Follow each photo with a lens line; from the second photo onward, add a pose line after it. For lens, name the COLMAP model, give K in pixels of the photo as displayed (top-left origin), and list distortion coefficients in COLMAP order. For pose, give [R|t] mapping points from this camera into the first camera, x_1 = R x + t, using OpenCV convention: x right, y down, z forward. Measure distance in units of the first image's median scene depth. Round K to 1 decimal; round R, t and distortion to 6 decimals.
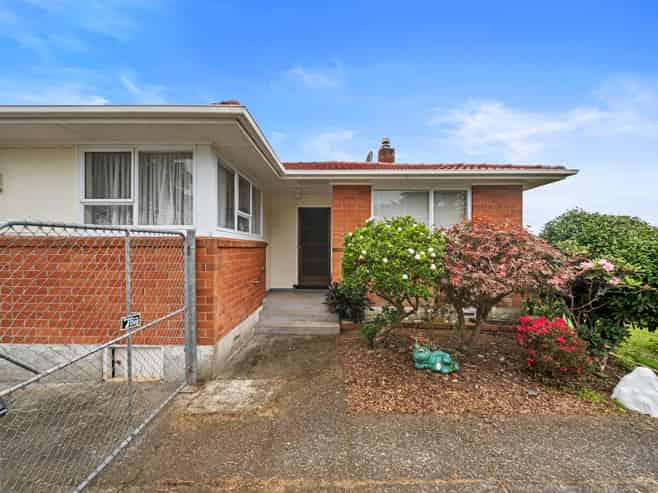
lens RADIAL K [[259.6, 0, 329.0], [0, 259.6, 246.5], [0, 0, 1]] dist [0.001236, 0.000087]
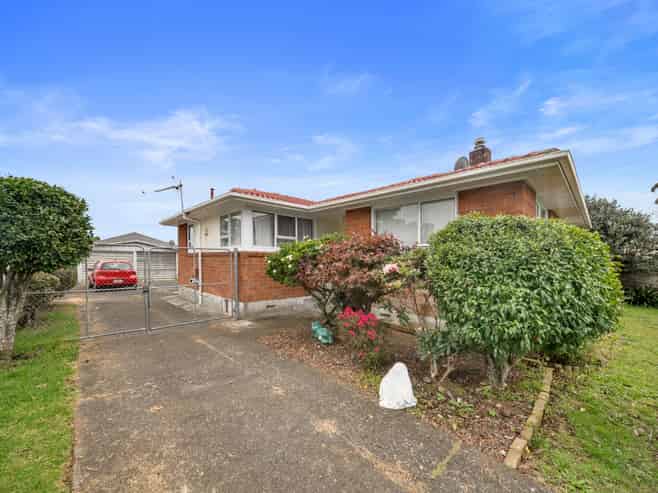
lens RADIAL K [[259.6, 0, 329.0], [0, 259.6, 246.5], [0, 0, 1]] dist [0.001236, 0.000087]
pose [[0.706140, -0.033984, -0.707256, 1.487751], [-0.001765, 0.998760, -0.049753, 0.028557], [0.708070, 0.036381, 0.705204, -0.002422]]
